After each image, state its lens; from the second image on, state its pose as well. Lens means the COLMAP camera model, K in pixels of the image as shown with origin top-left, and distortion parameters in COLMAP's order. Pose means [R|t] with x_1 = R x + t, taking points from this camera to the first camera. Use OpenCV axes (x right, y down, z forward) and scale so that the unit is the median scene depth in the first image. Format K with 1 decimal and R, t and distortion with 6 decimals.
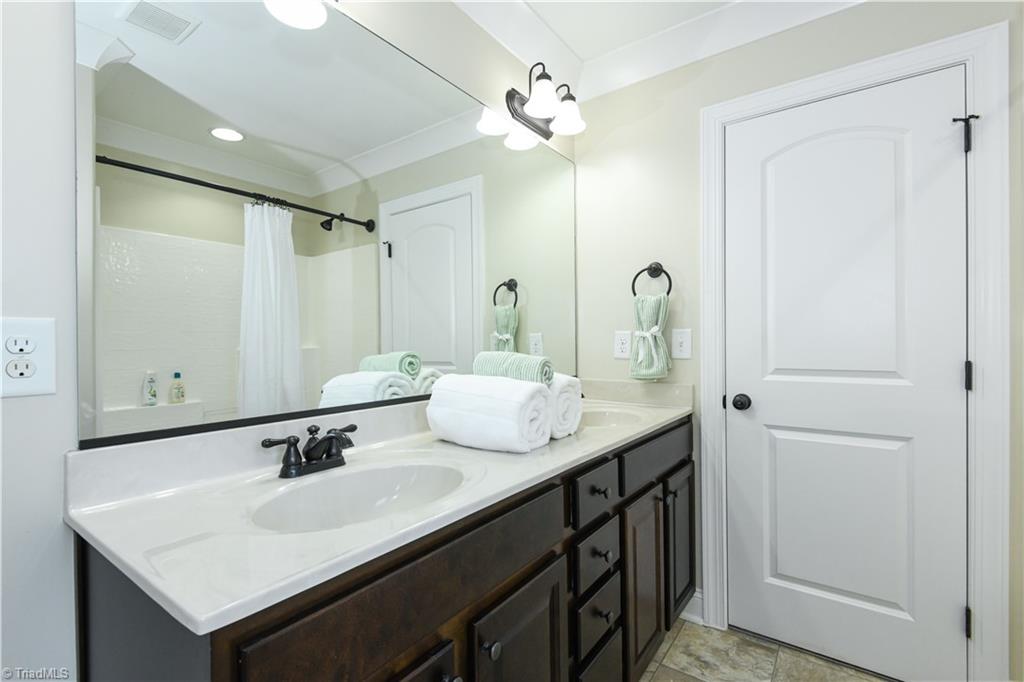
lens RADIAL K [[483.7, 0, 486.5], [0, 483.7, 342.9], [0, 0, 1]] dist [0.039815, -0.026991]
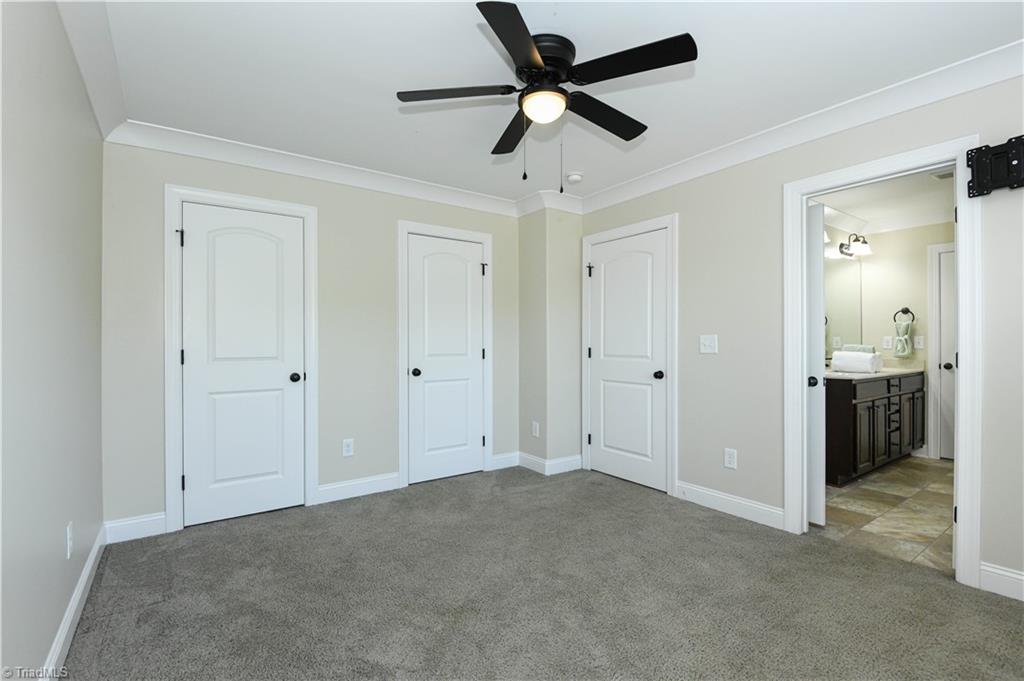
lens RADIAL K [[474.0, 0, 513.1], [0, 474.0, 339.1], [0, 0, 1]] dist [-0.002518, -0.007809]
pose [[0.956347, 0.006558, -0.292160, -0.855194], [-0.007579, 0.999968, -0.002361, 0.006162], [0.292135, 0.004472, 0.956367, -1.849821]]
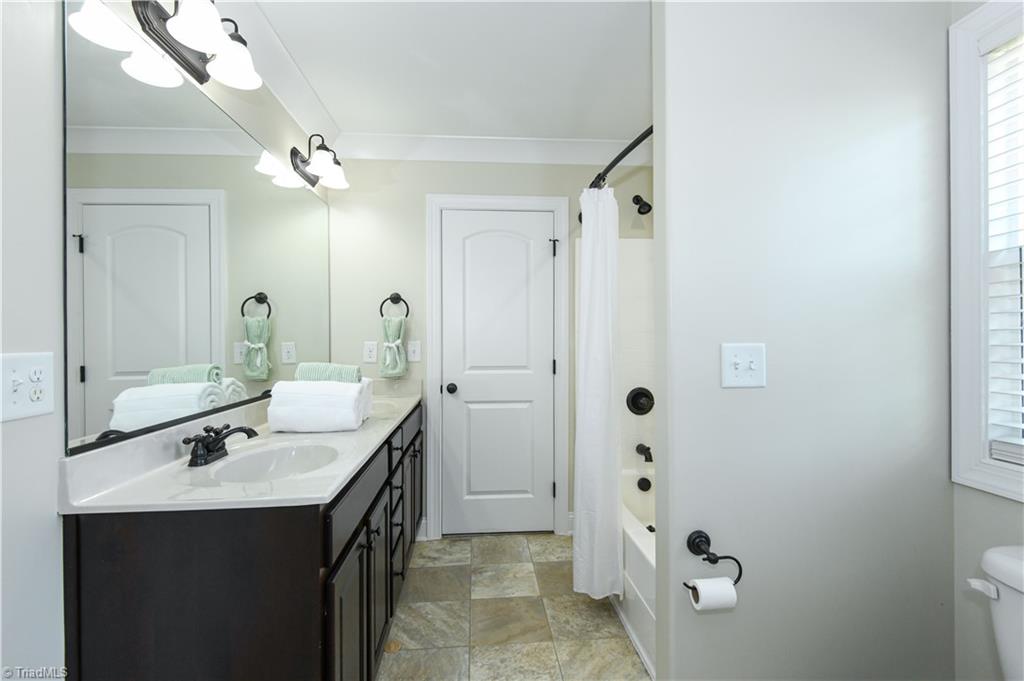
lens RADIAL K [[485.2, 0, 527.5], [0, 485.2, 336.3], [0, 0, 1]] dist [0.028593, 0.000025]
pose [[0.737440, 0.005303, 0.675392, -0.339630], [-0.000176, 0.999971, -0.007659, -0.033029], [-0.675412, 0.005530, 0.737420, -0.303786]]
